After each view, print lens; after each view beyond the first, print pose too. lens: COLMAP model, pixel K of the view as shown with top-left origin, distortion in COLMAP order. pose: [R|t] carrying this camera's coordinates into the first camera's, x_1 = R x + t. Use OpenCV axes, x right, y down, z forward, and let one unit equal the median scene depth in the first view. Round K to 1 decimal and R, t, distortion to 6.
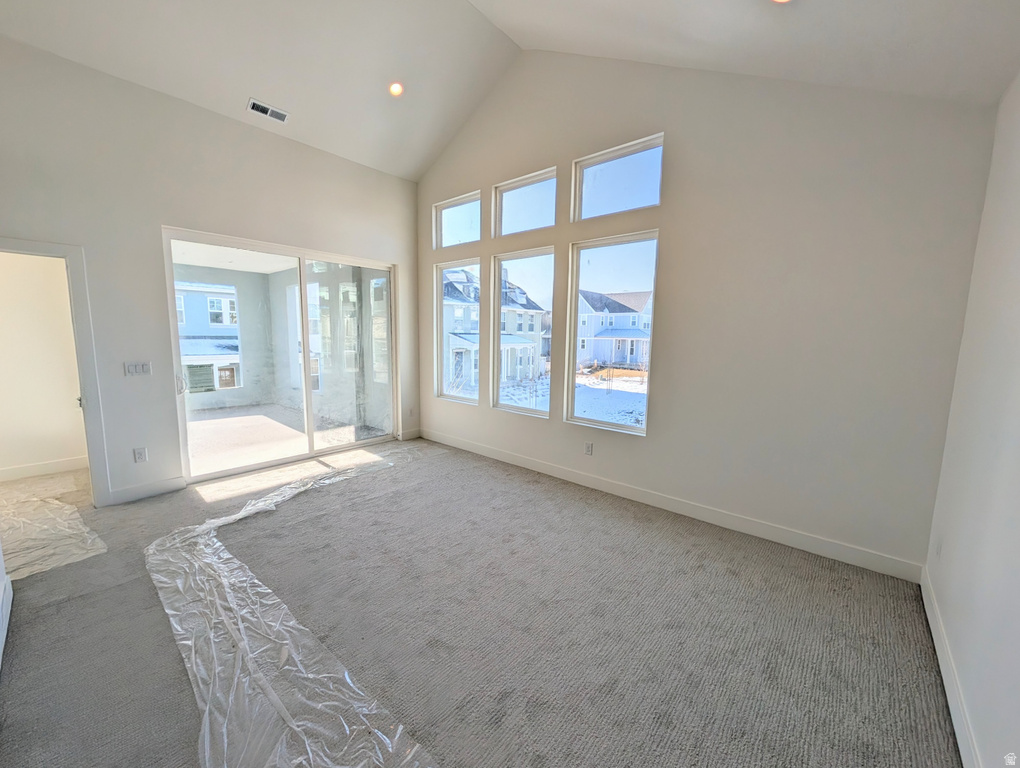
lens RADIAL K [[392.5, 0, 510.0], [0, 392.5, 384.0], [0, 0, 1]] dist [0.001218, -0.000011]
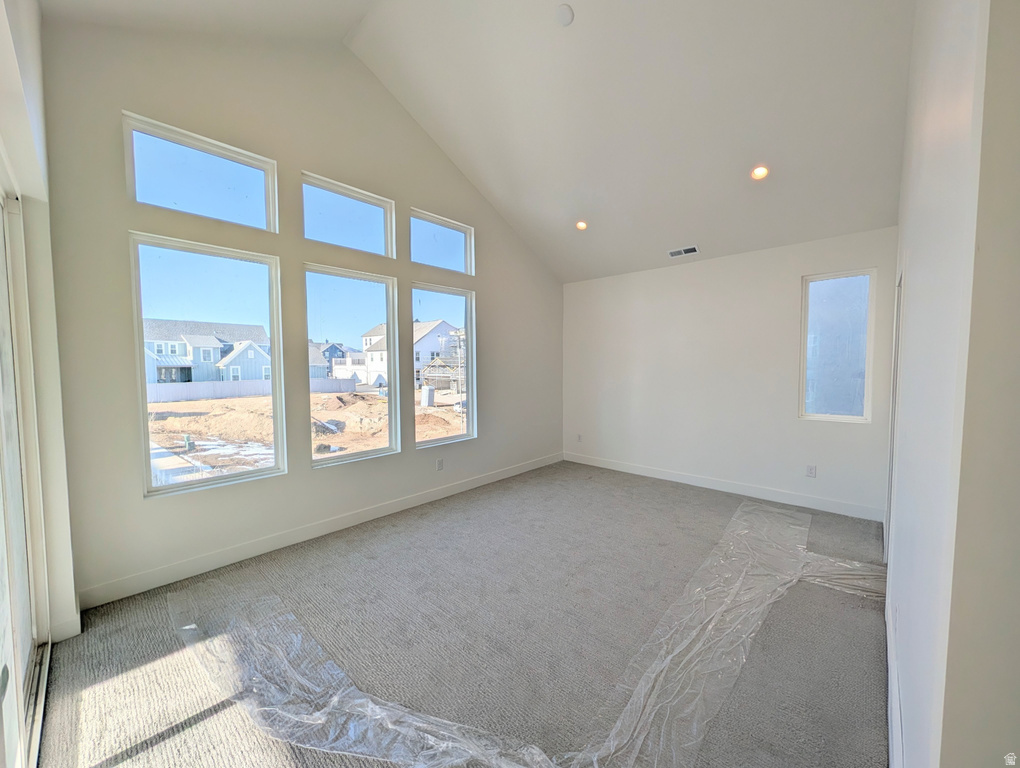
lens RADIAL K [[392.5, 0, 510.0], [0, 392.5, 384.0], [0, 0, 1]] dist [0.001218, -0.000011]
pose [[0.045945, -0.073504, 0.996236, -0.902645], [0.127192, 0.989603, 0.067149, -0.116866], [-0.990813, 0.123628, 0.054817, 0.702120]]
